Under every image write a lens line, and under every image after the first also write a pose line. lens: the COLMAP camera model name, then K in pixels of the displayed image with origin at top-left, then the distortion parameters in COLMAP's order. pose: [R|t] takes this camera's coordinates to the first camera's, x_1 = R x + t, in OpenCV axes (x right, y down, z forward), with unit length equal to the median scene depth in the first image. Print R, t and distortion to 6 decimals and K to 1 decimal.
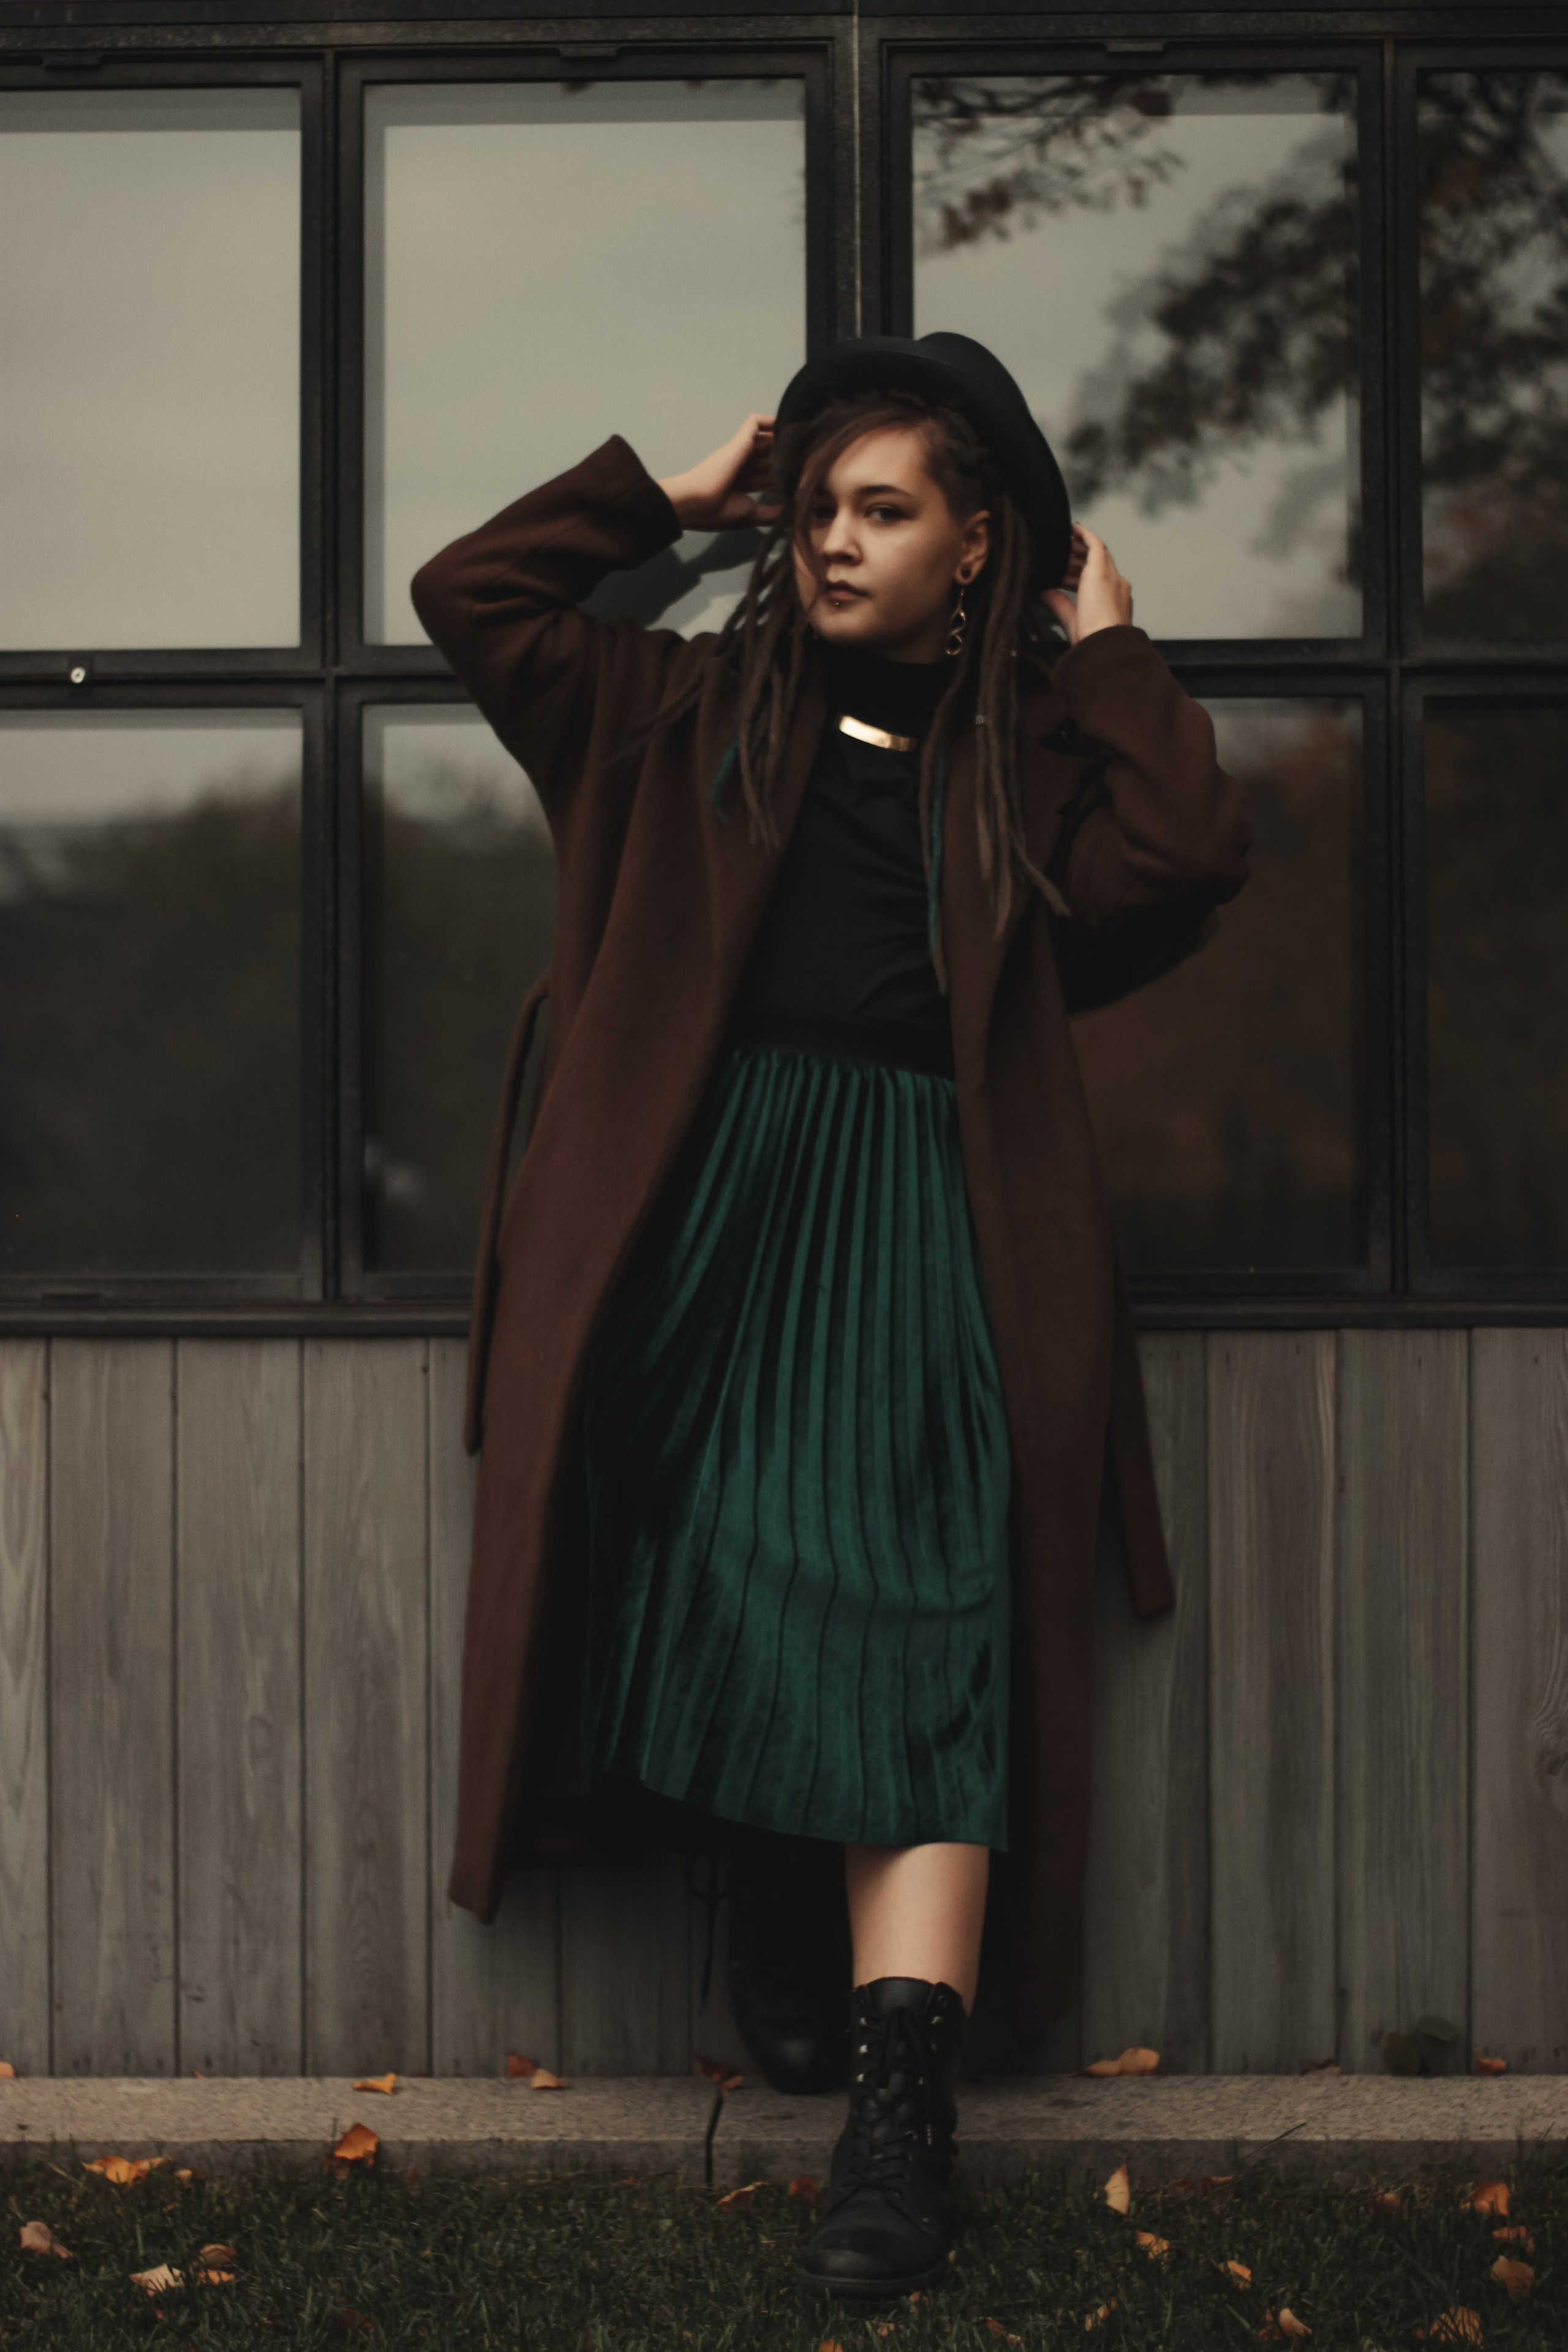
lens RADIAL K [[5328.2, 0, 794.1], [0, 5328.2, 1180.2], [0, 0, 1]] dist [-0.085912, 0.000000]
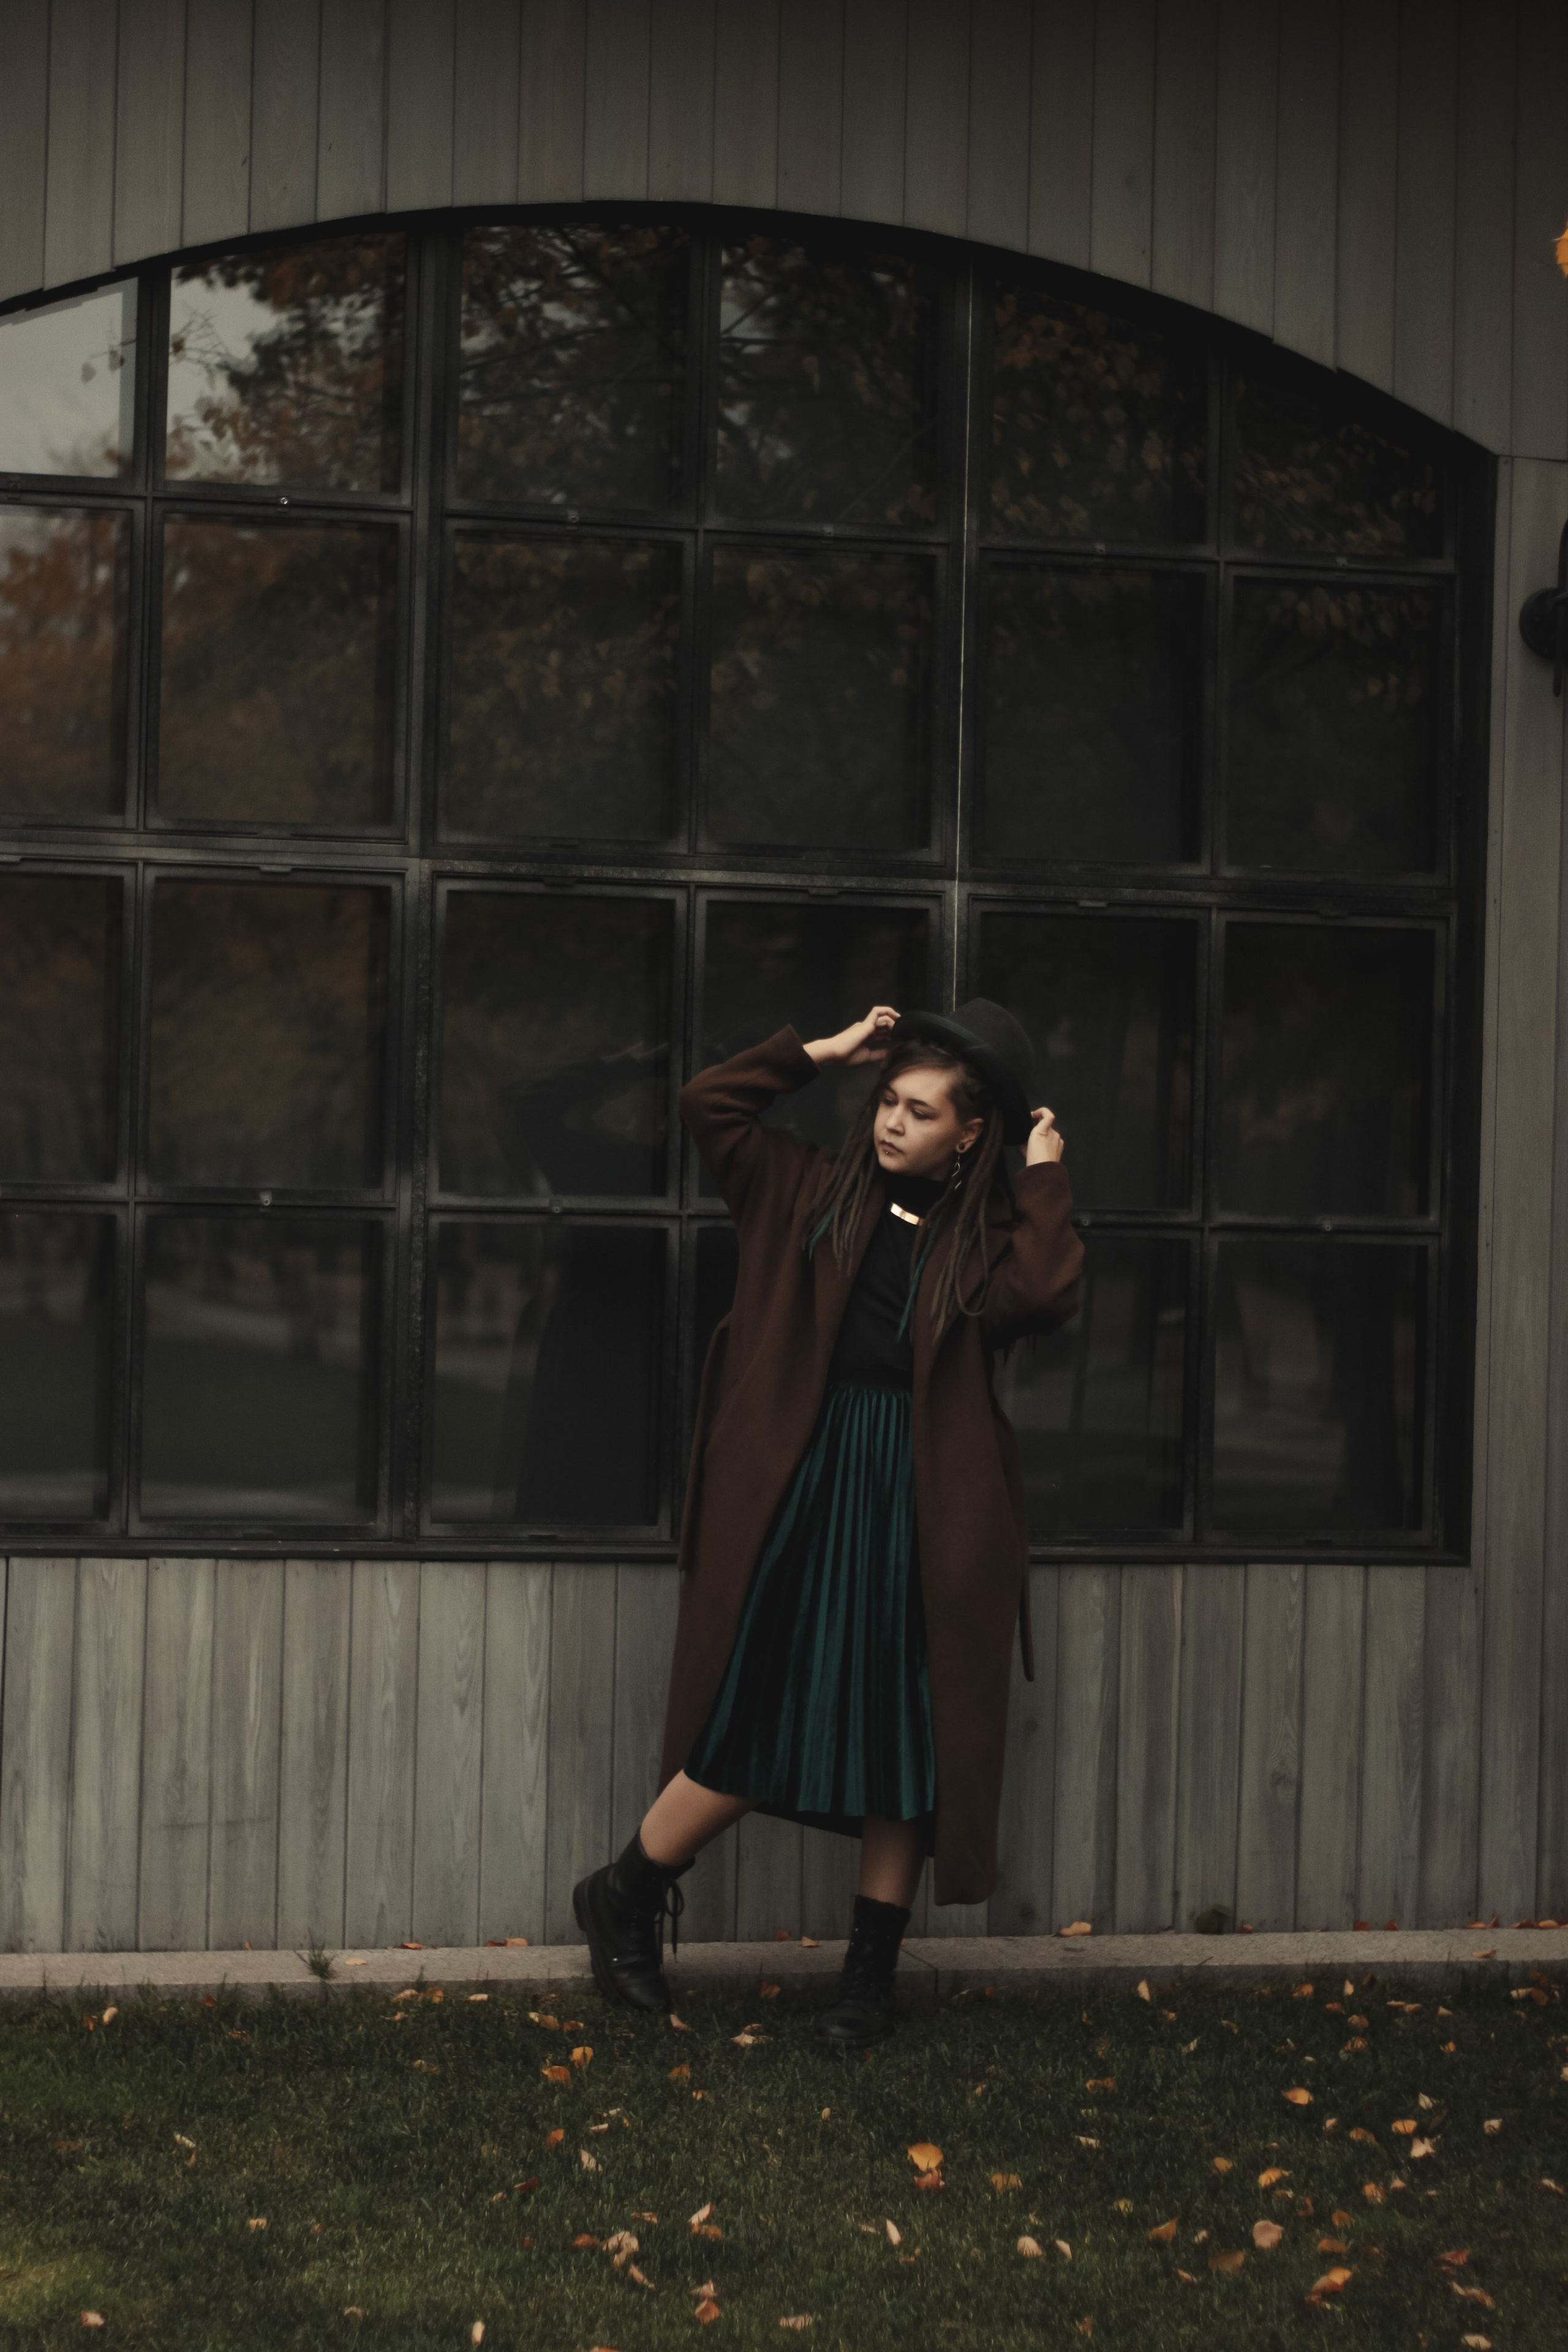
lens RADIAL K [[5328.2, 0, 787.5], [0, 5328.2, 1169.8], [0, 0, 1]] dist [-0.085912, 0.000000]
pose [[0.952529, 0.029063, 0.303057, -0.636011], [-0.036726, 0.999133, 0.019616, -0.150369], [-0.302224, -0.029815, 0.952771, -0.840472]]
